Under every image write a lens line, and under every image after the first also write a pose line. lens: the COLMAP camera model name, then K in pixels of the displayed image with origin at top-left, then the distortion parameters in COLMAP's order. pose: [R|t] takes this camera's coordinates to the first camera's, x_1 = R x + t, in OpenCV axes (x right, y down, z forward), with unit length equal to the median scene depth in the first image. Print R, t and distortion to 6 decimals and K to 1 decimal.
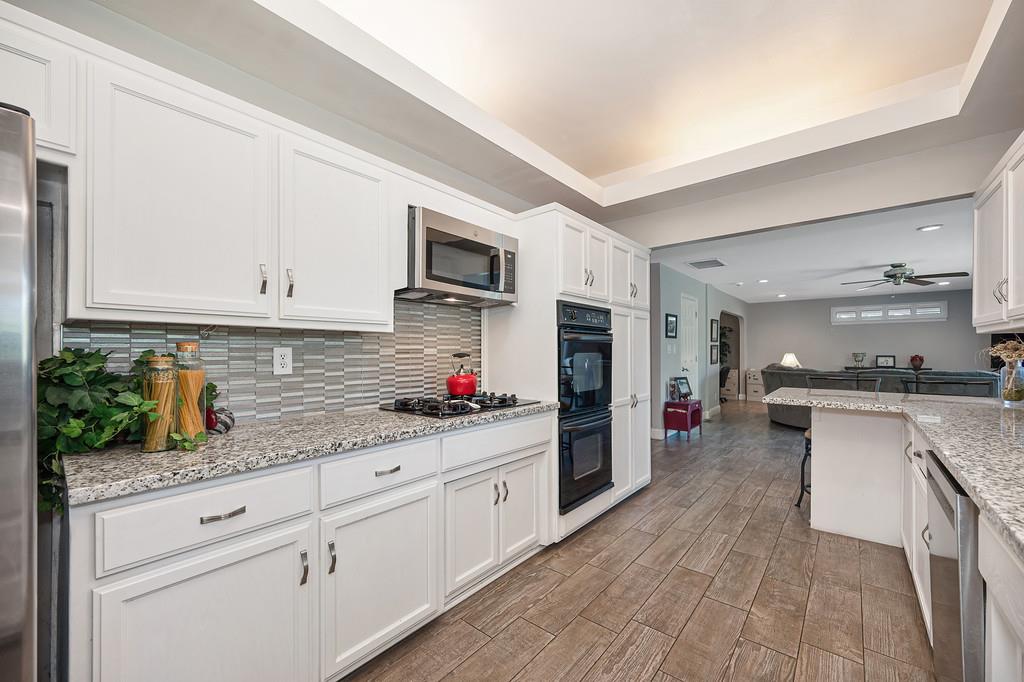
lens RADIAL K [[405.8, 0, 511.4], [0, 405.8, 347.9], [0, 0, 1]] dist [-0.000383, -0.000364]
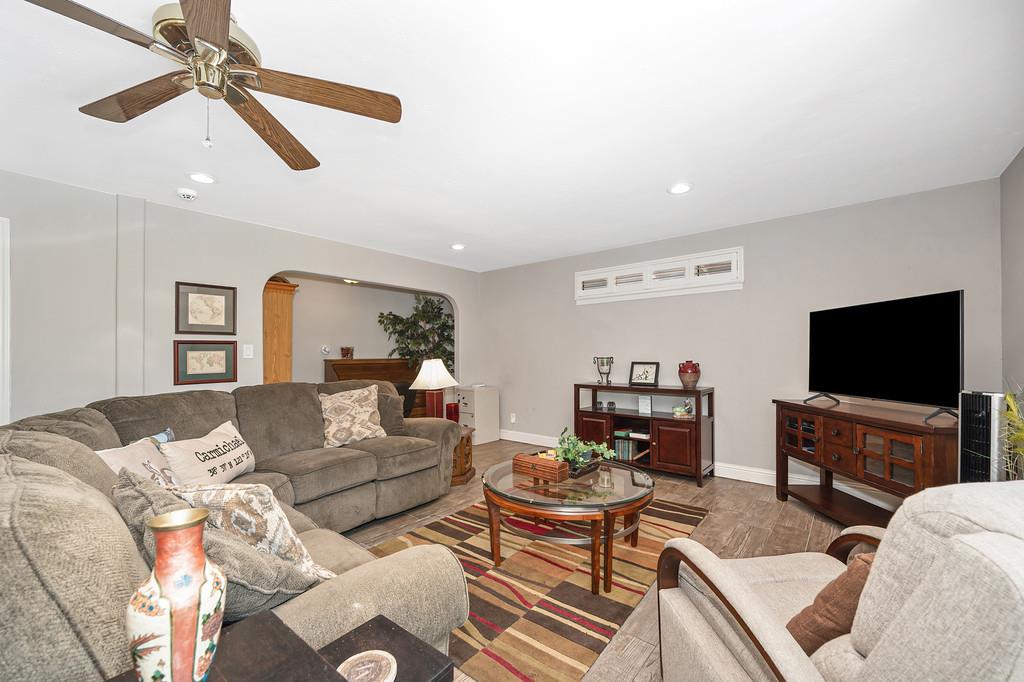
lens RADIAL K [[405.8, 0, 512.0], [0, 405.8, 356.5], [0, 0, 1]] dist [-0.000383, -0.000364]
pose [[0.999963, -0.006465, 0.005758, 1.074124], [0.006416, 0.999943, 0.008518, 0.009819], [-0.005812, -0.008480, 0.999947, 0.706421]]
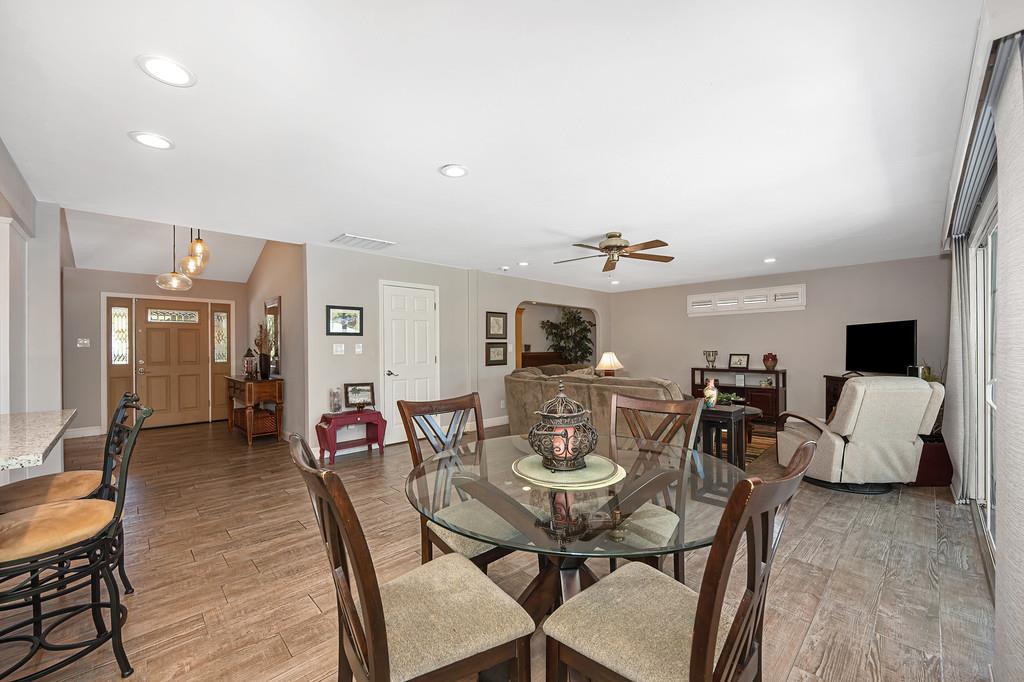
lens RADIAL K [[405.8, 0, 512.3], [0, 405.8, 349.0], [0, 0, 1]] dist [-0.000383, -0.000364]
pose [[0.994827, -0.008160, -0.101255, 0.792360], [0.008748, 0.999947, 0.005360, 0.001625], [0.101206, -0.006218, 0.994846, 0.219976]]
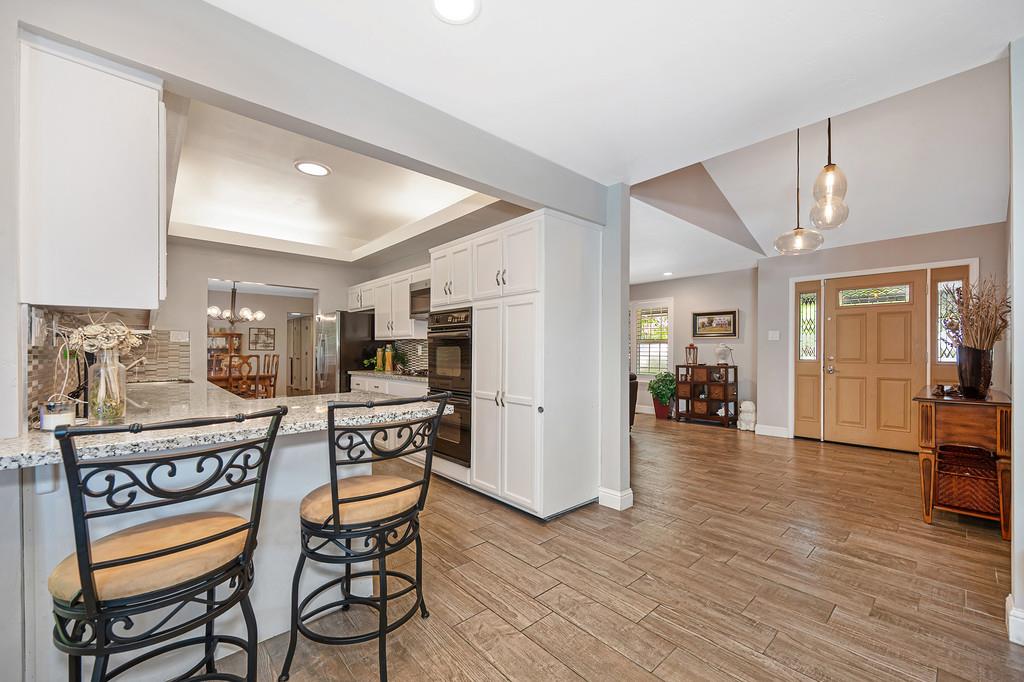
lens RADIAL K [[405.8, 0, 511.8], [0, 405.8, 351.0], [0, 0, 1]] dist [-0.000383, -0.000364]
pose [[-0.139490, 0.003223, -0.990218, 0.655985], [0.006786, 0.999974, 0.002299, 0.011549], [0.990200, -0.006399, -0.139508, 0.630294]]
